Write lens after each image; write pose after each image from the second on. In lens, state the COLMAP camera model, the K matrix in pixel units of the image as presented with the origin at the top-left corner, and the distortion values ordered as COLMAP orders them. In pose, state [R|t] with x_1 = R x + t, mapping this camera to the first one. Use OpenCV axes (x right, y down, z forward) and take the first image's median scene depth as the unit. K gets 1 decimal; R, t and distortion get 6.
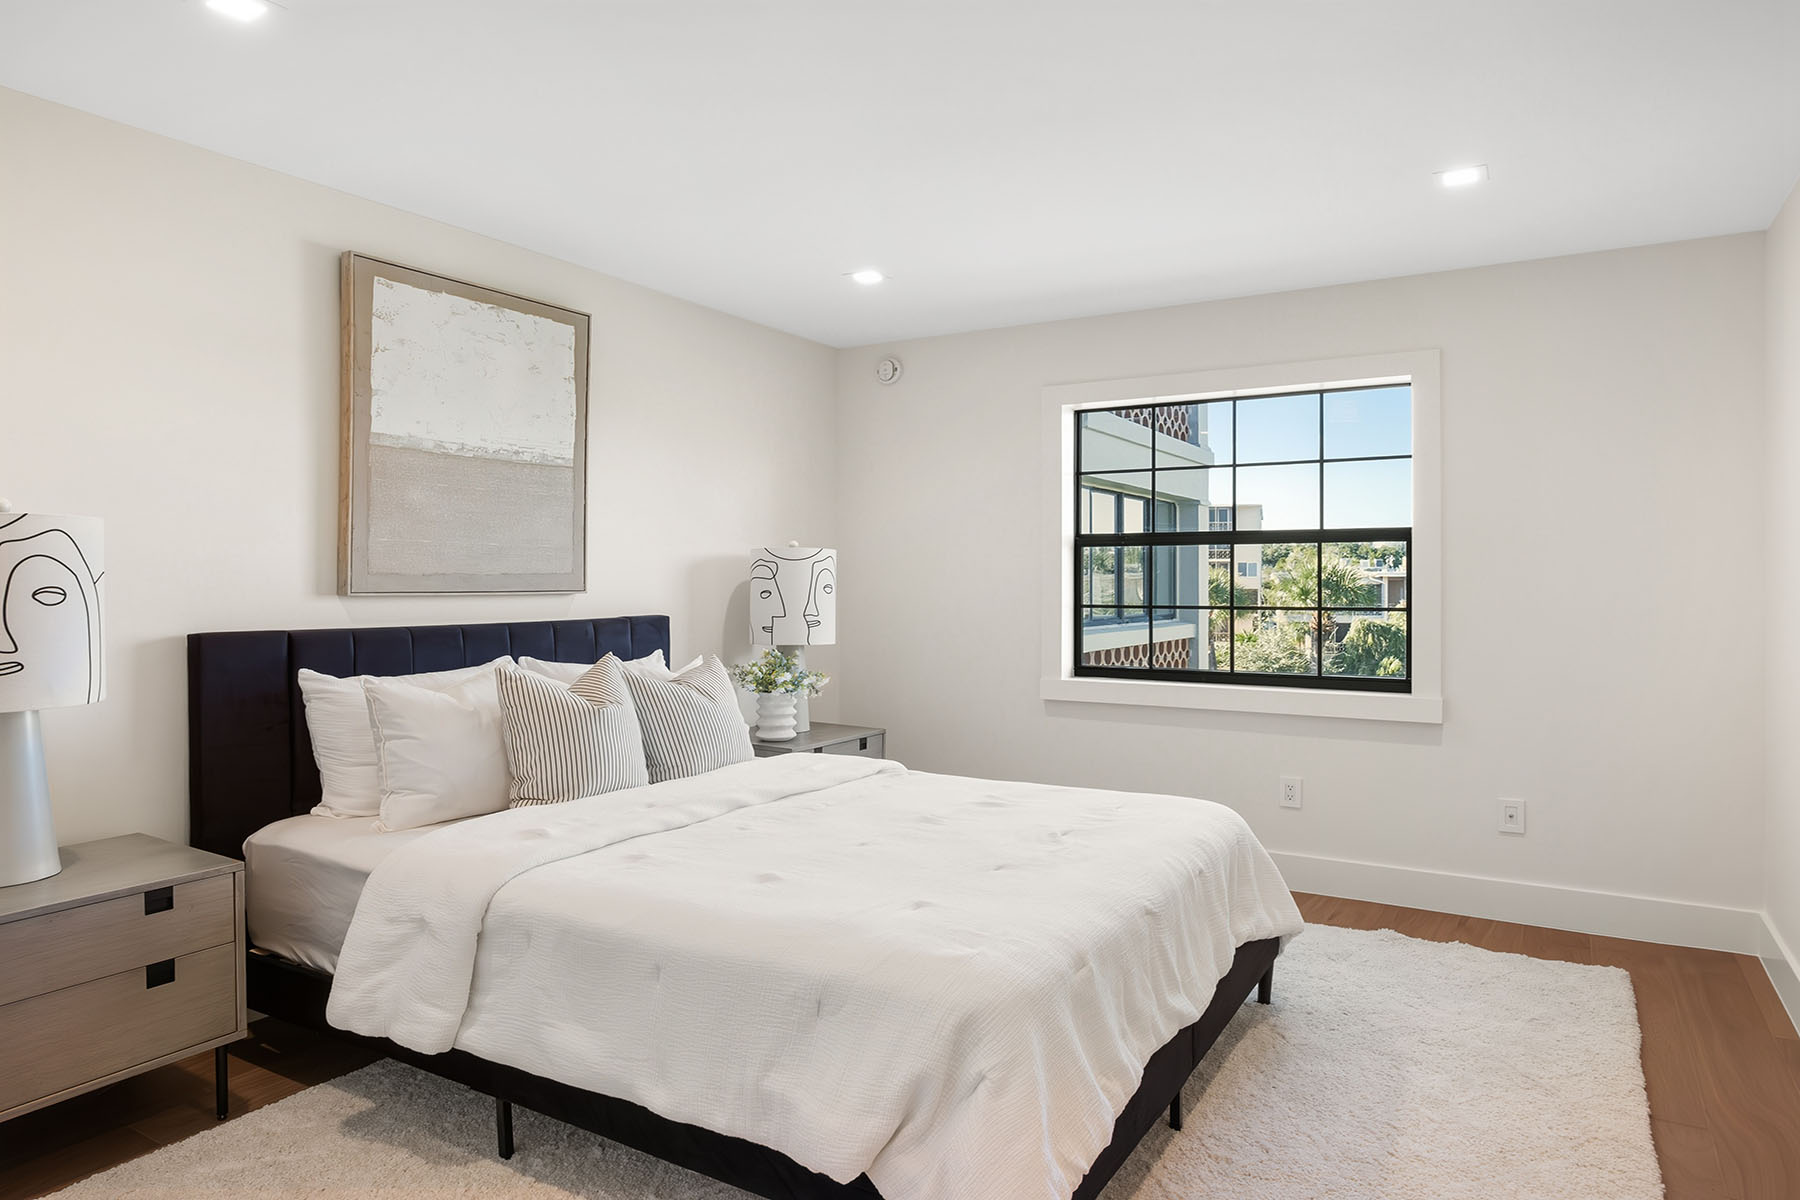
lens RADIAL K [[1081.7, 0, 902.4], [0, 1081.7, 588.8], [0, 0, 1]] dist [-0.030361, 0.000717]
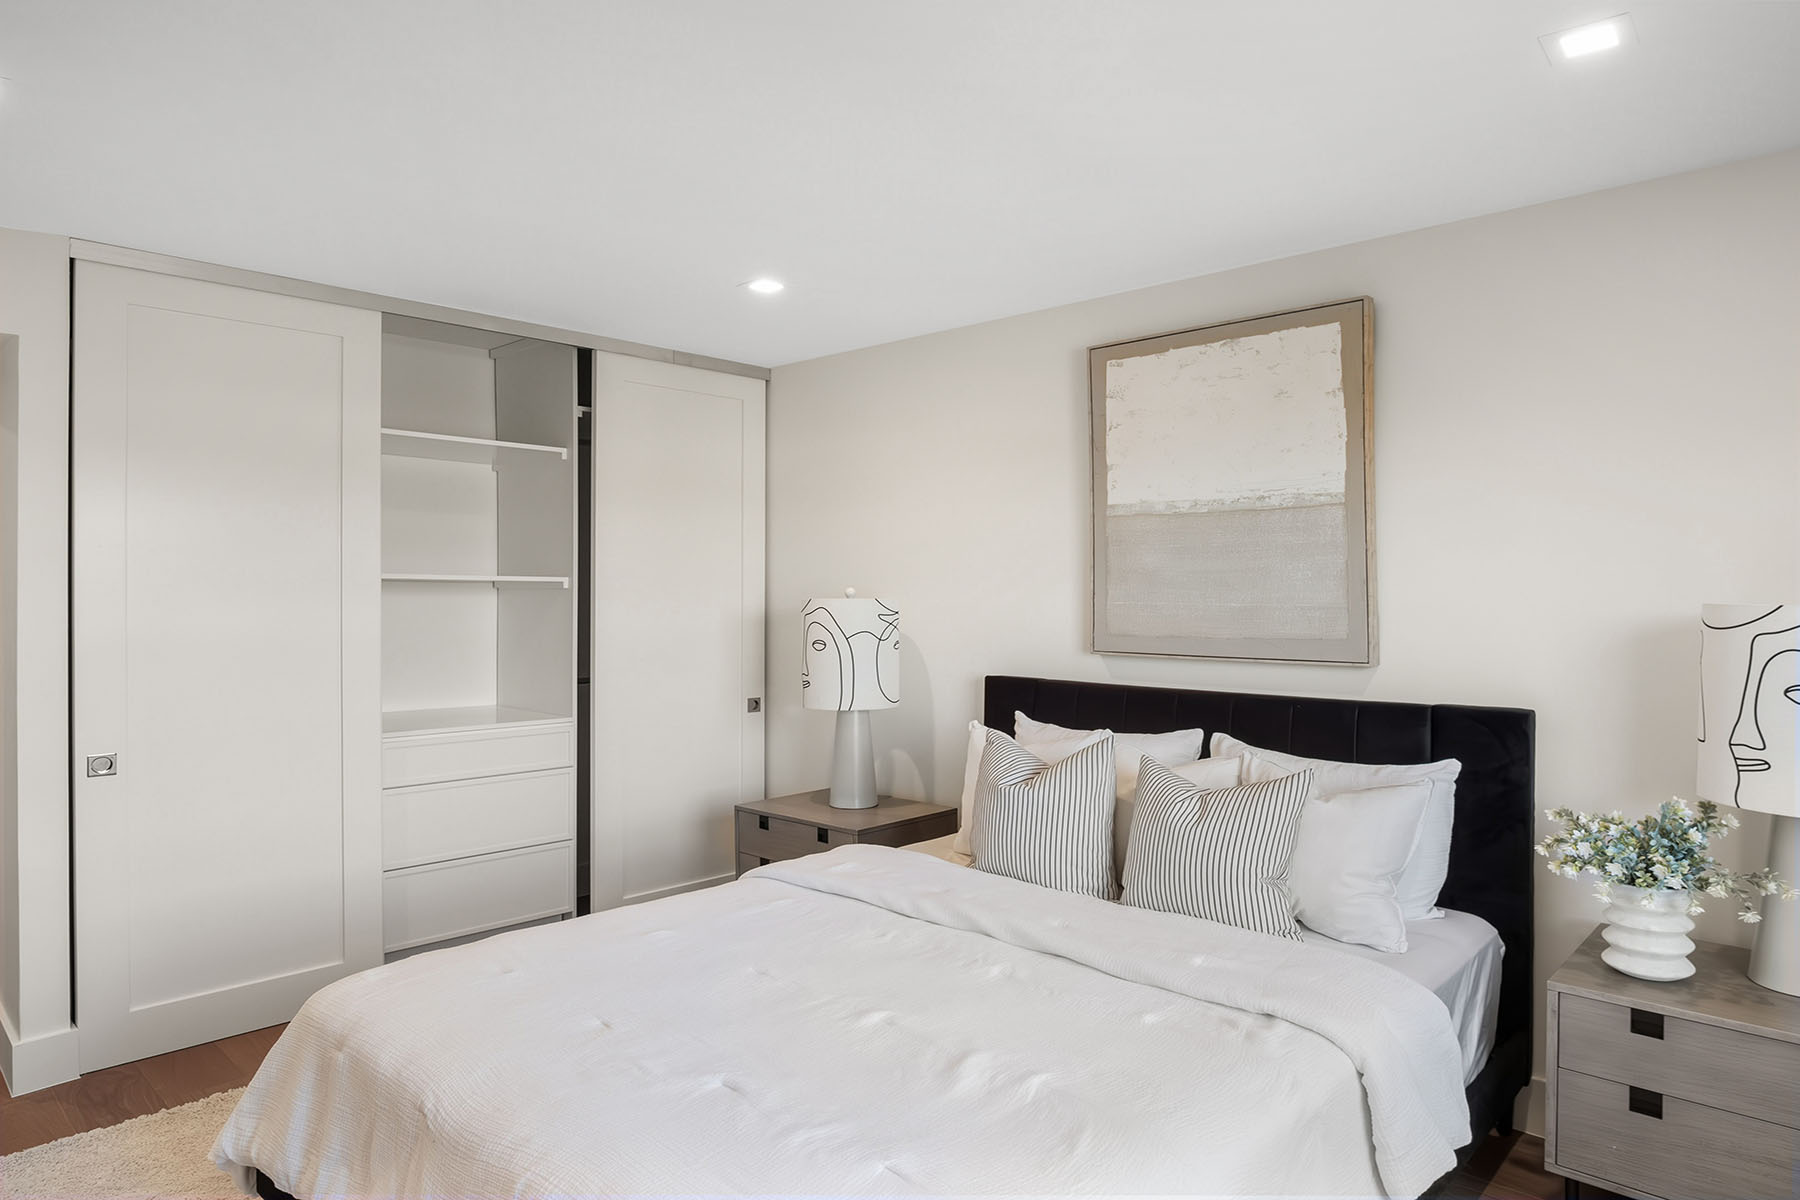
lens RADIAL K [[1085.5, 0, 900.0], [0, 1085.5, 600.0], [0, 0, 1]] dist [-0.007462, -0.000315]
pose [[-0.202718, 0.008394, -0.979201, 0.594547], [-0.005410, 0.999938, 0.009692, -0.055295], [0.979222, 0.007262, -0.202660, 0.959080]]
